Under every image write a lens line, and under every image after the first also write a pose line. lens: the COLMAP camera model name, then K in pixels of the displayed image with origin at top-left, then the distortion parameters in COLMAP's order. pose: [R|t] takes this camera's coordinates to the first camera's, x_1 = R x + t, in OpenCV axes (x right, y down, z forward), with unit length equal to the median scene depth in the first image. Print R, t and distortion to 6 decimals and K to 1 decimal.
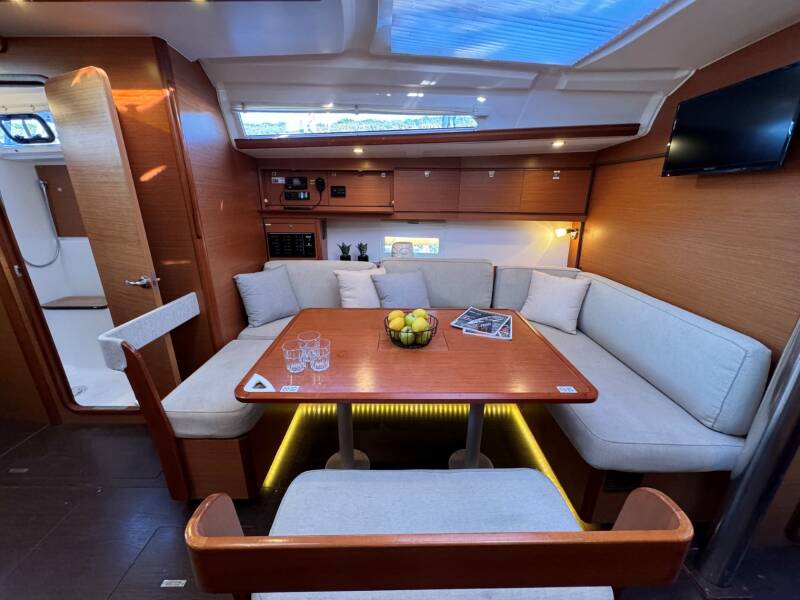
lens RADIAL K [[317.9, 0, 401.1], [0, 317.9, 299.4], [0, 0, 1]] dist [-0.003043, -0.000296]
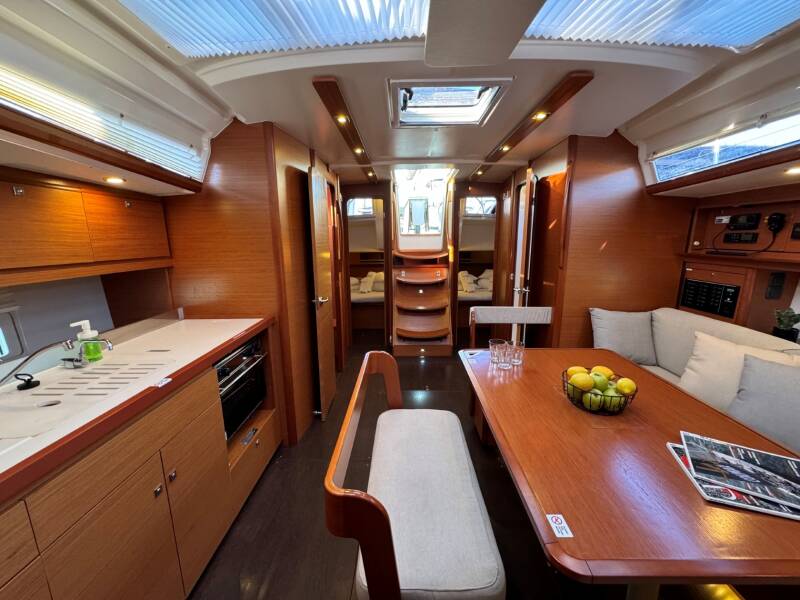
lens RADIAL K [[317.9, 0, 401.1], [0, 317.9, 299.4], [0, 0, 1]] dist [-0.003043, -0.000296]
pose [[-0.025809, 0.184837, -0.982430, 0.616768], [-0.309544, 0.932979, 0.183666, -0.093194], [0.950535, 0.308846, 0.033136, 0.304491]]
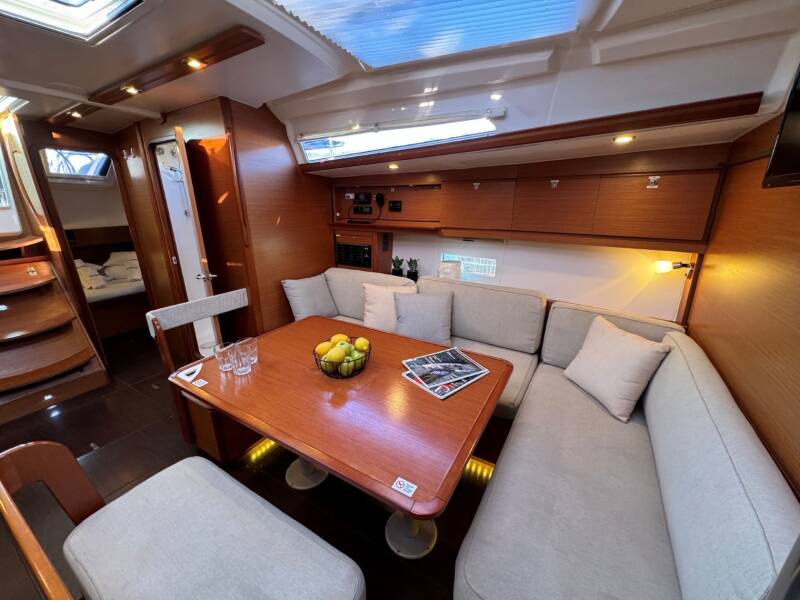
lens RADIAL K [[317.9, 0, 401.1], [0, 317.9, 299.4], [0, 0, 1]] dist [-0.003043, -0.000296]
pose [[0.855009, 0.143767, -0.498288, 0.469961], [-0.152025, 0.988080, 0.024225, -0.093876], [0.495831, 0.055040, 0.866673, 0.188997]]
